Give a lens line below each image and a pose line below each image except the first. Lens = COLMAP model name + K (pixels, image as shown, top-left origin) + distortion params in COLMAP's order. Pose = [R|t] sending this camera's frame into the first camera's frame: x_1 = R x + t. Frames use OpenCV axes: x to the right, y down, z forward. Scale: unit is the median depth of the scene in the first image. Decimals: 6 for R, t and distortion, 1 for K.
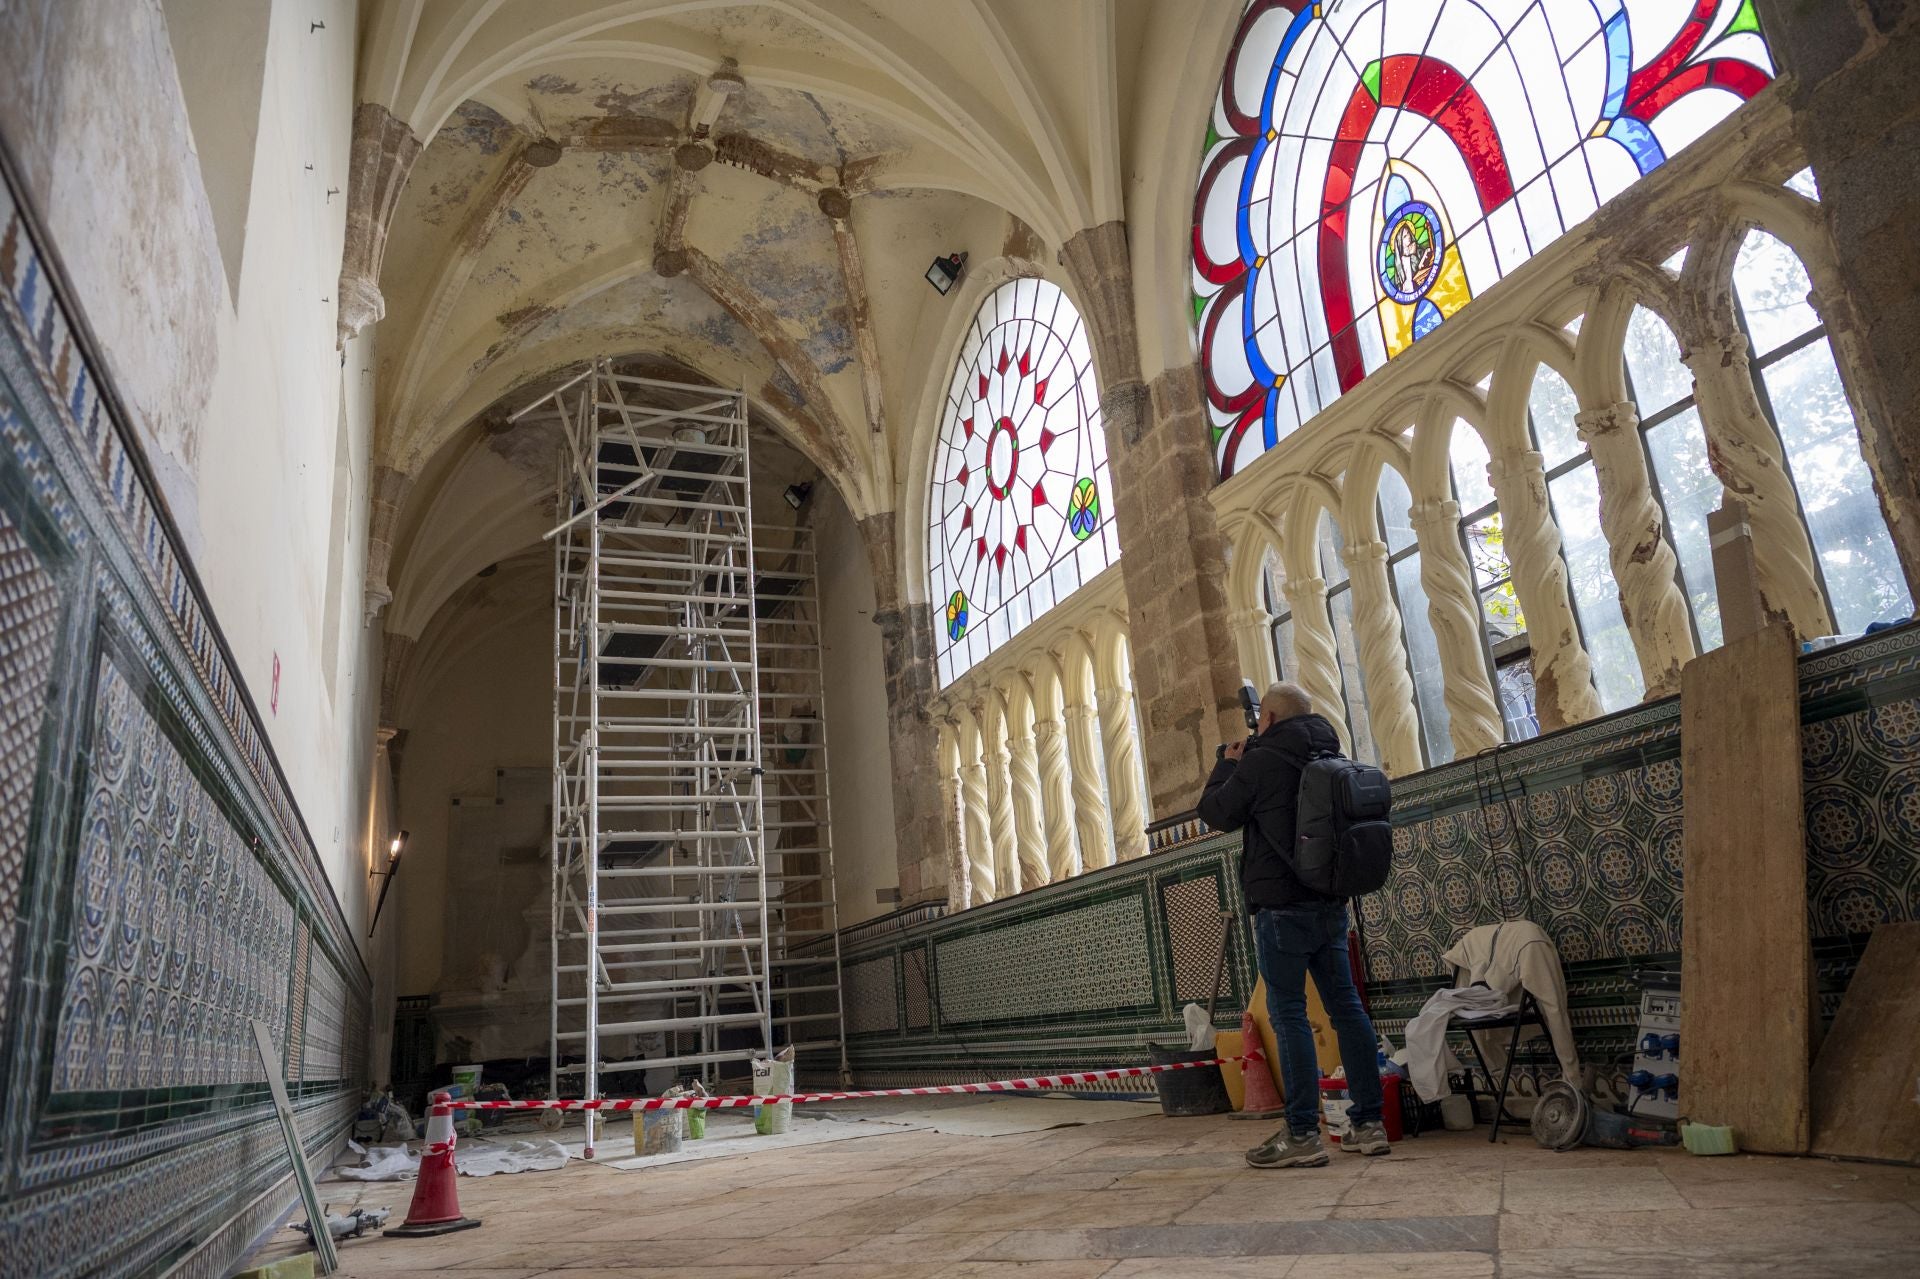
lens RADIAL K [[1274.8, 0, 968.5], [0, 1274.8, 642.6], [0, 0, 1]] dist [-0.004959, -0.002398]
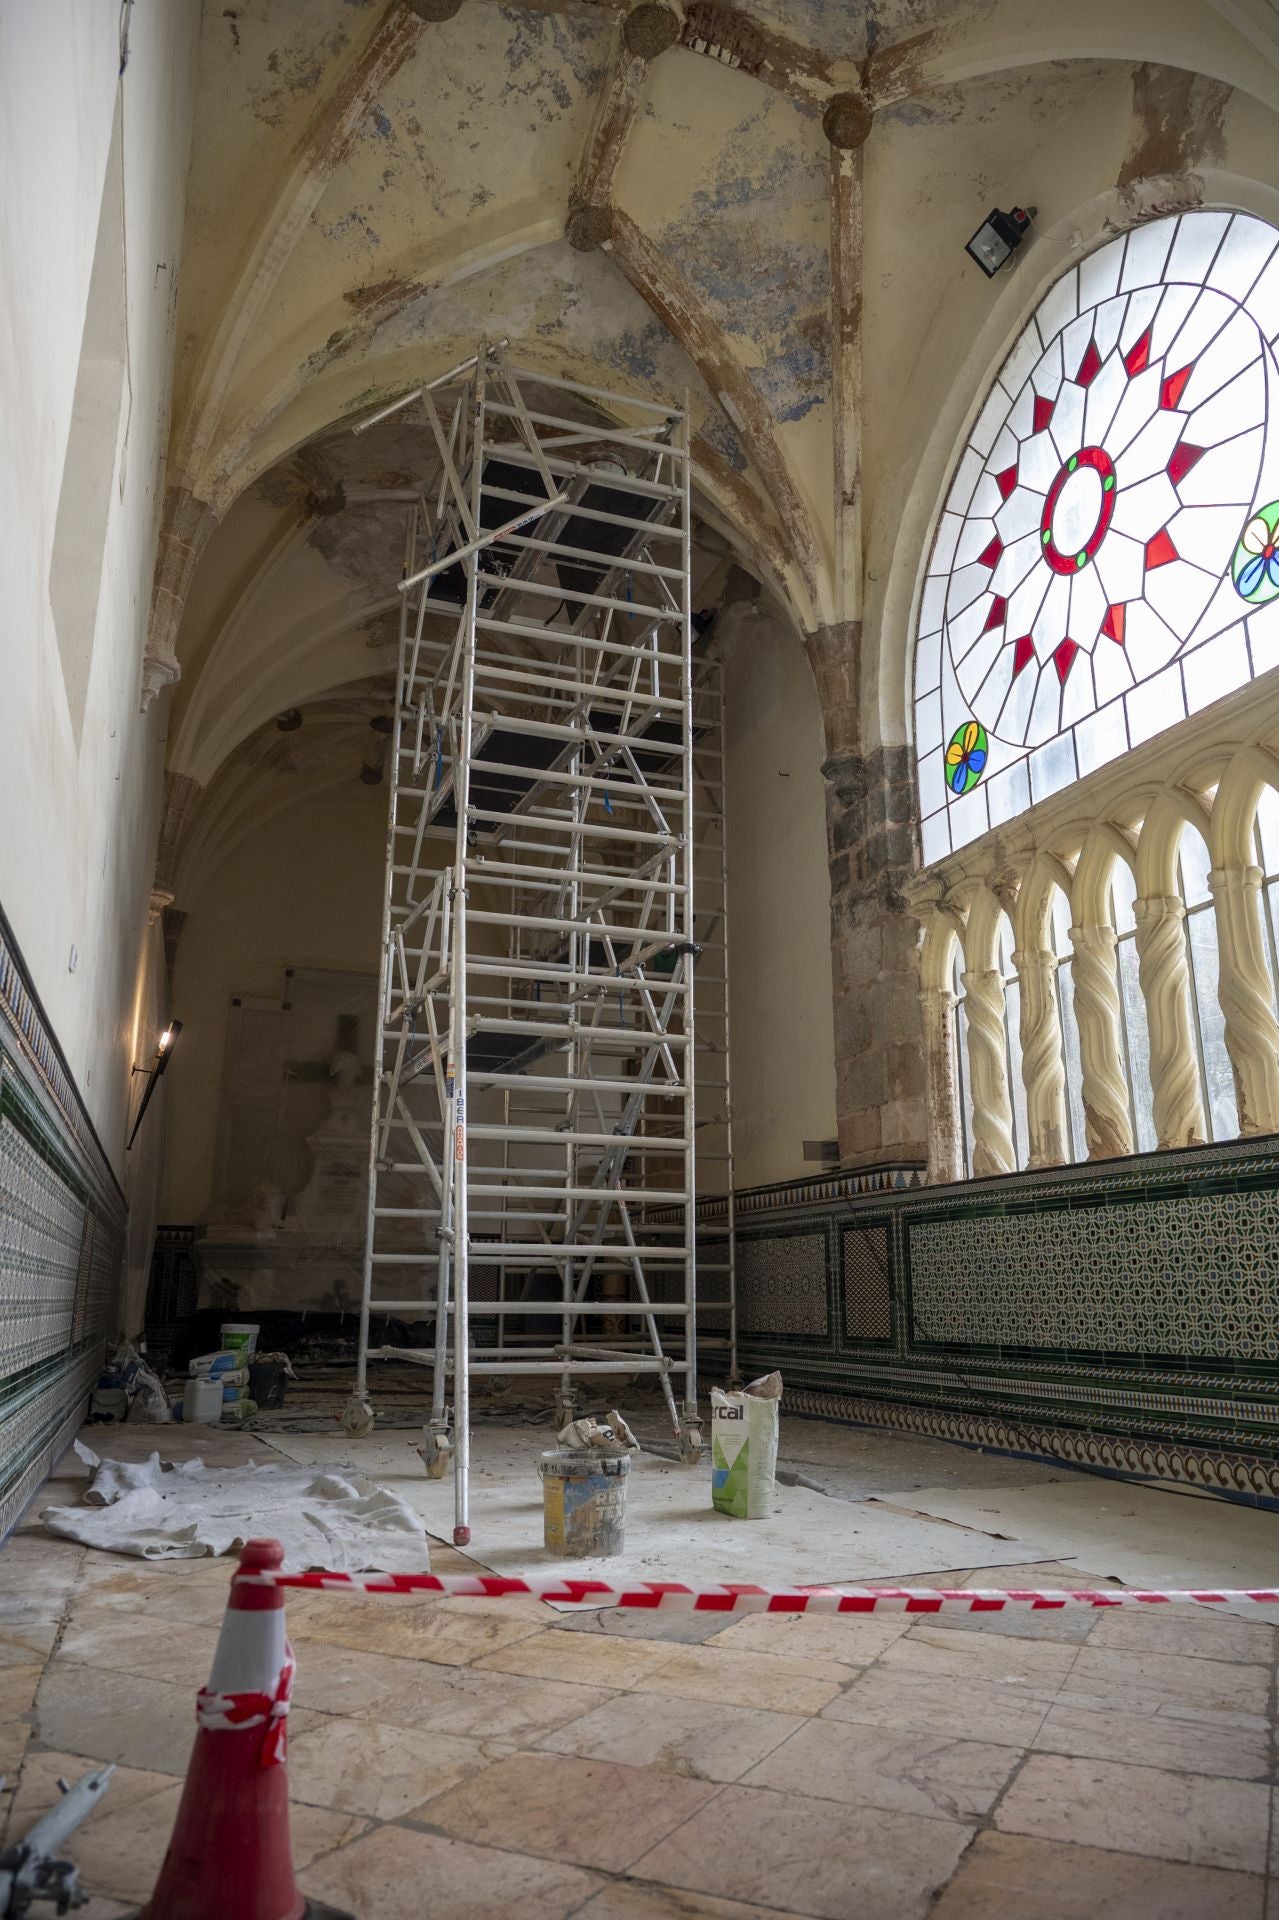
lens RADIAL K [[1274.8, 0, 614.0], [0, 1274.8, 965.3], [0, 0, 1]] dist [-0.004959, -0.002398]
pose [[0.993597, 0.071776, -0.087251, -0.131030], [-0.068234, 0.996745, 0.042926, 0.075170], [0.090048, -0.036698, 0.995261, 0.291861]]
